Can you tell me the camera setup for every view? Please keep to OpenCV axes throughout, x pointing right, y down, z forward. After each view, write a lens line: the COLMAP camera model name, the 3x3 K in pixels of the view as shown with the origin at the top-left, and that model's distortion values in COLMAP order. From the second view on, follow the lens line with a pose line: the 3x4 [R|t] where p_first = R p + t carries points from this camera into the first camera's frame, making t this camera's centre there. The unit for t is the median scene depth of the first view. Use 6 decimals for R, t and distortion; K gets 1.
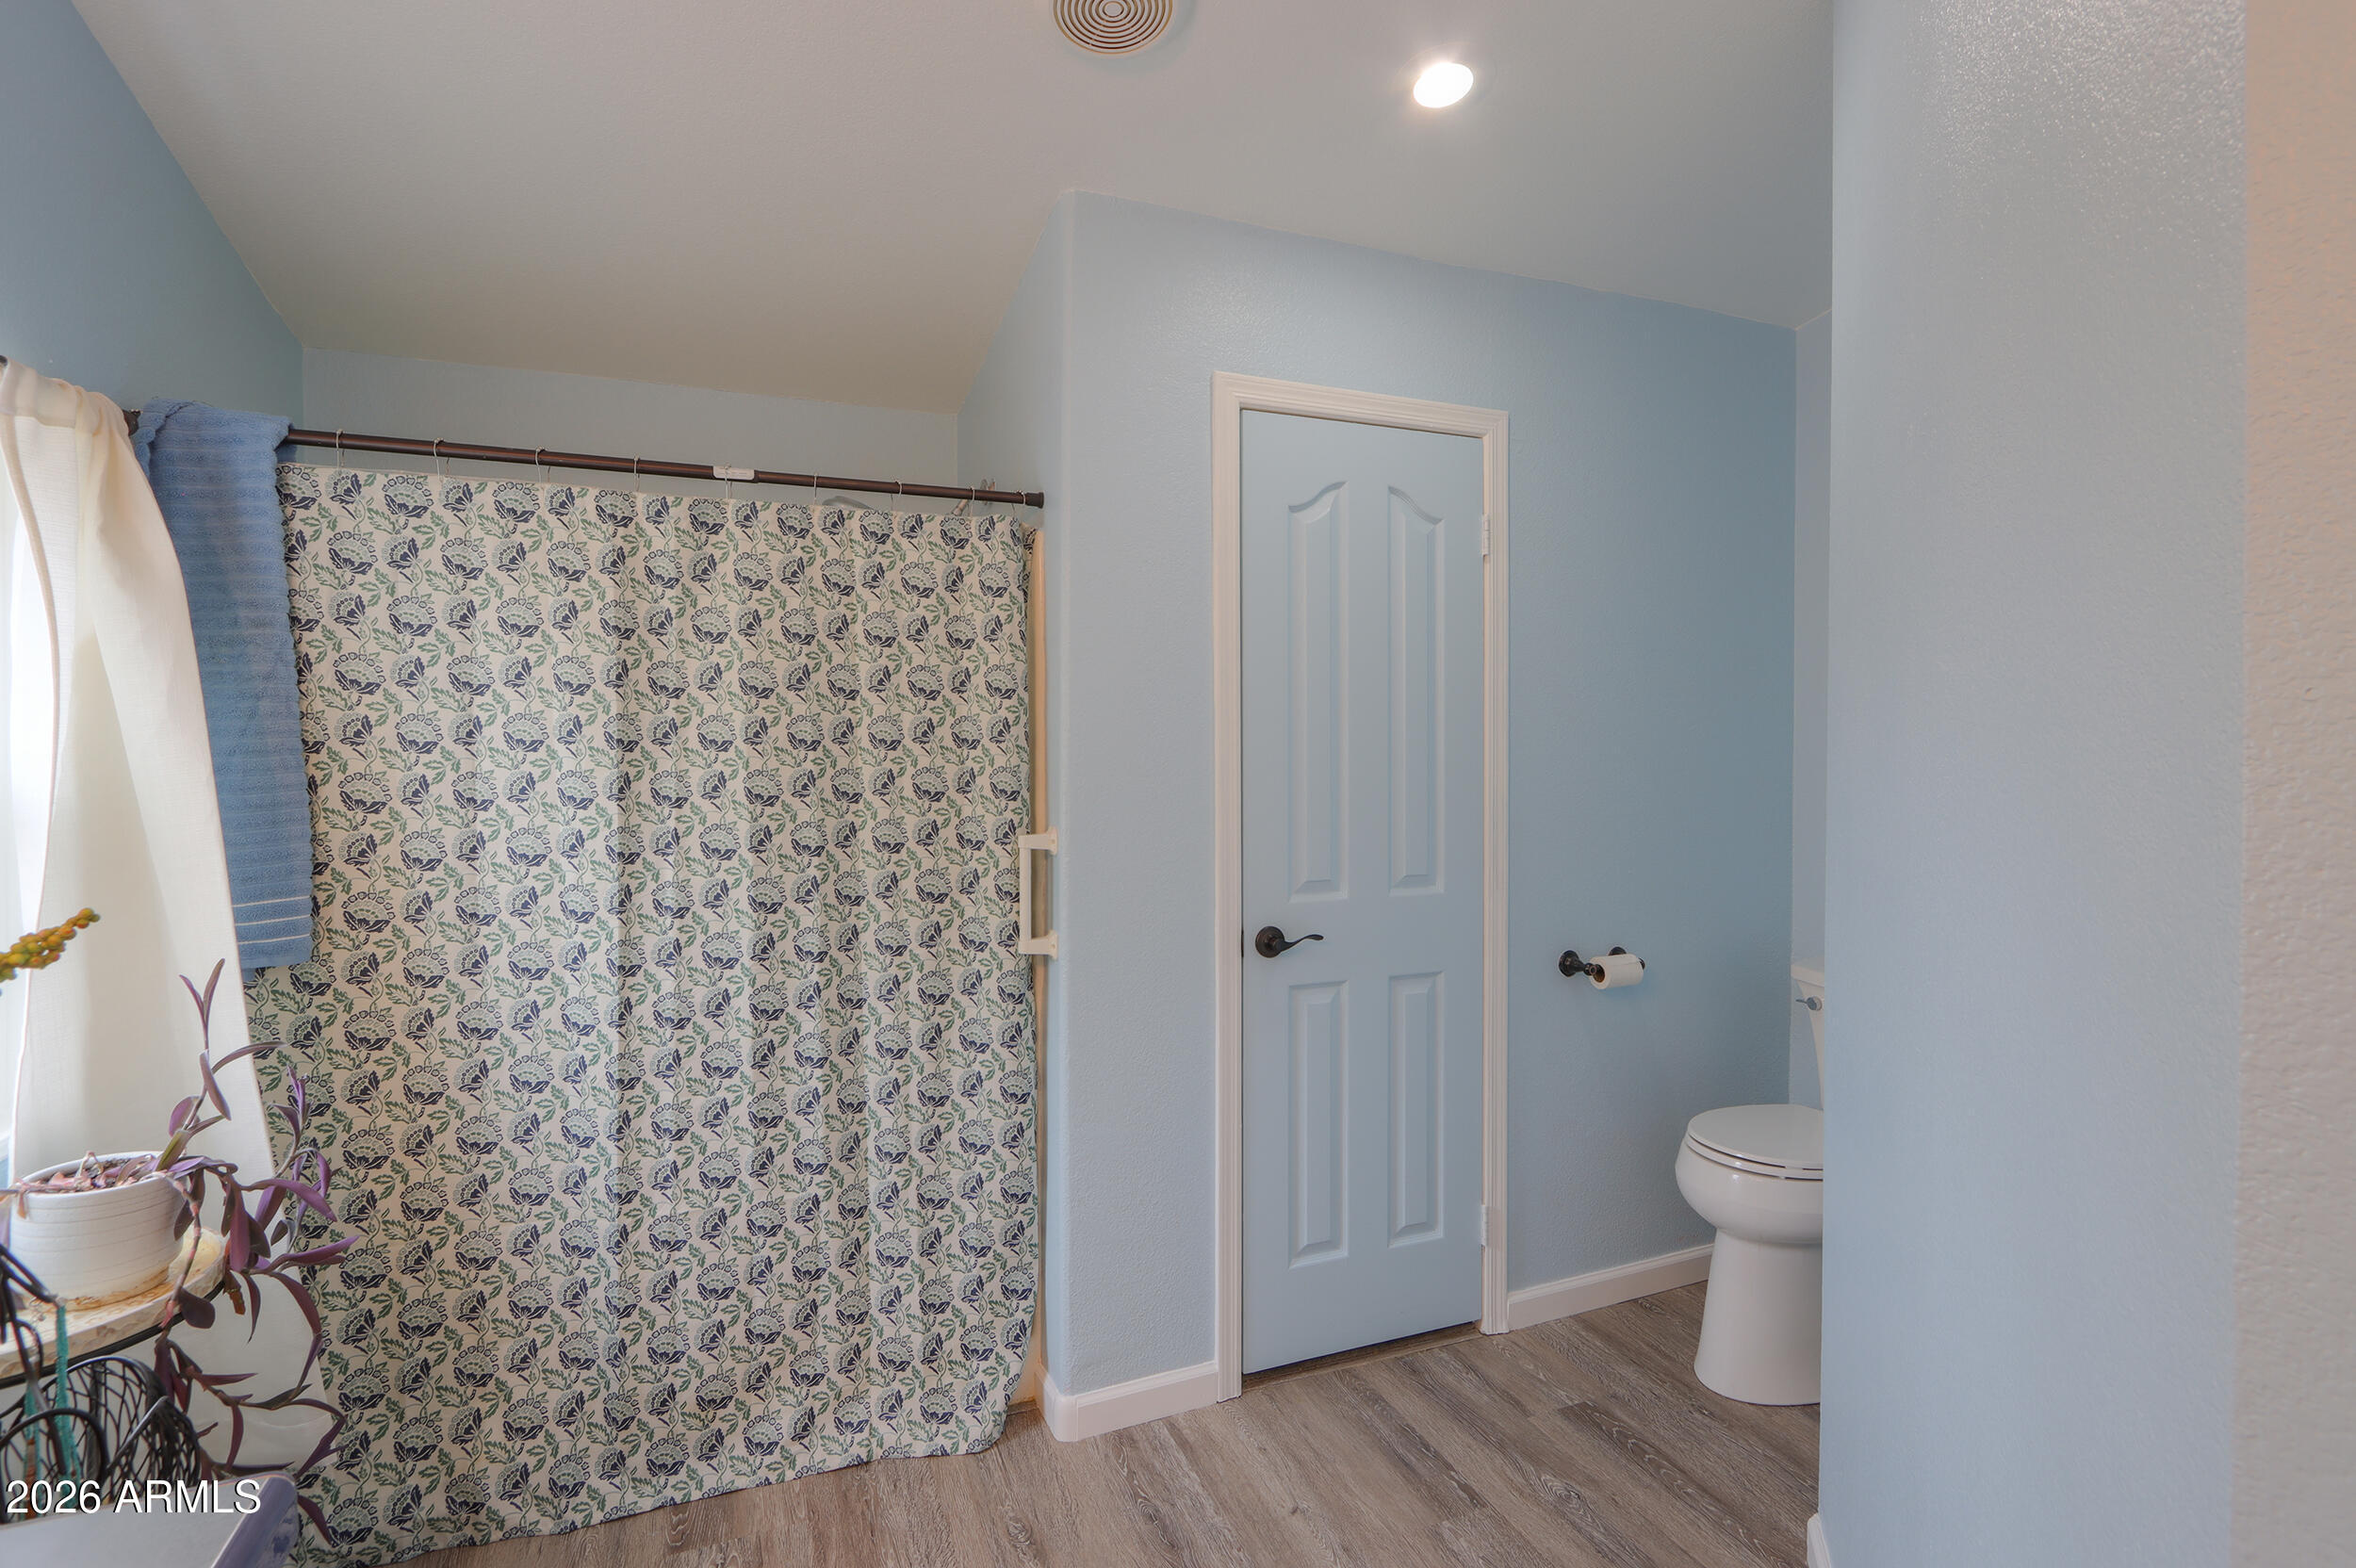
lens RADIAL K [[1141.3, 0, 1196.0], [0, 1141.3, 748.6], [0, 0, 1]] dist [-0.013750, 0.000500]
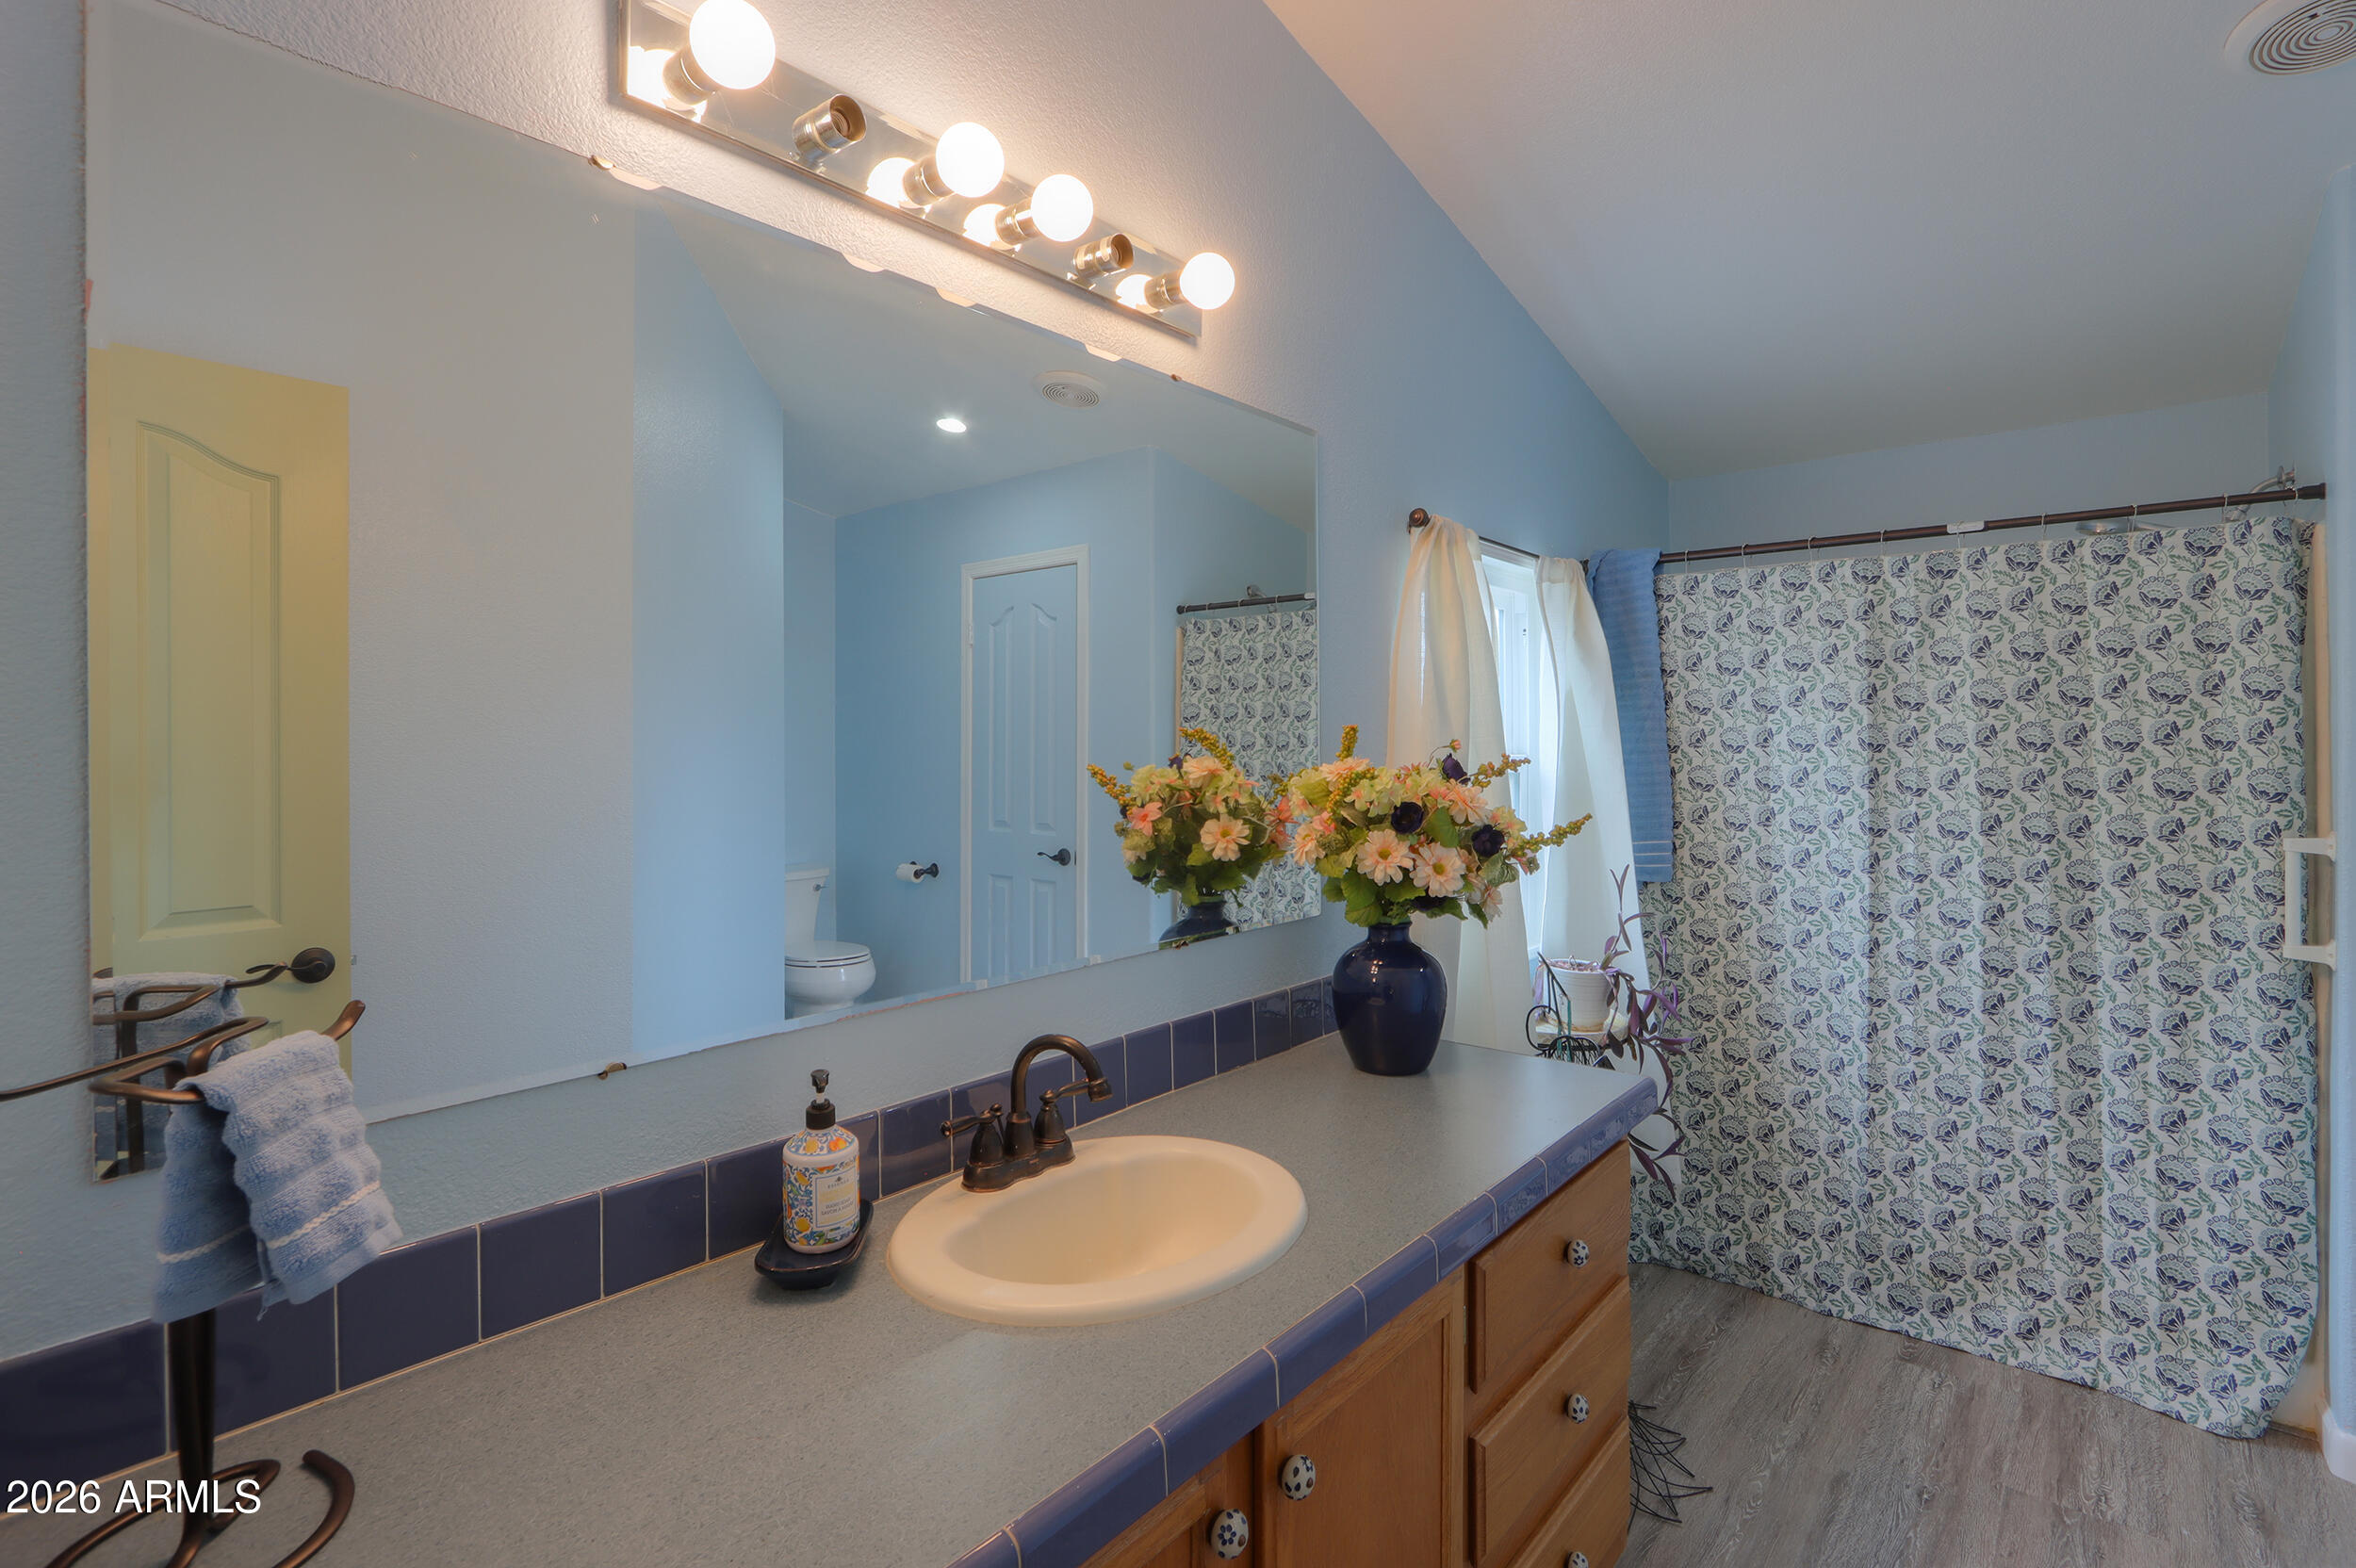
lens RADIAL K [[1141.3, 0, 1196.0], [0, 1141.3, 748.6], [0, 0, 1]] dist [-0.013750, 0.000500]
pose [[0.481476, -0.002466, -0.876456, 0.268969], [-0.002056, 0.999990, -0.003943, 0.004903], [0.876457, 0.003701, 0.481466, -0.322792]]
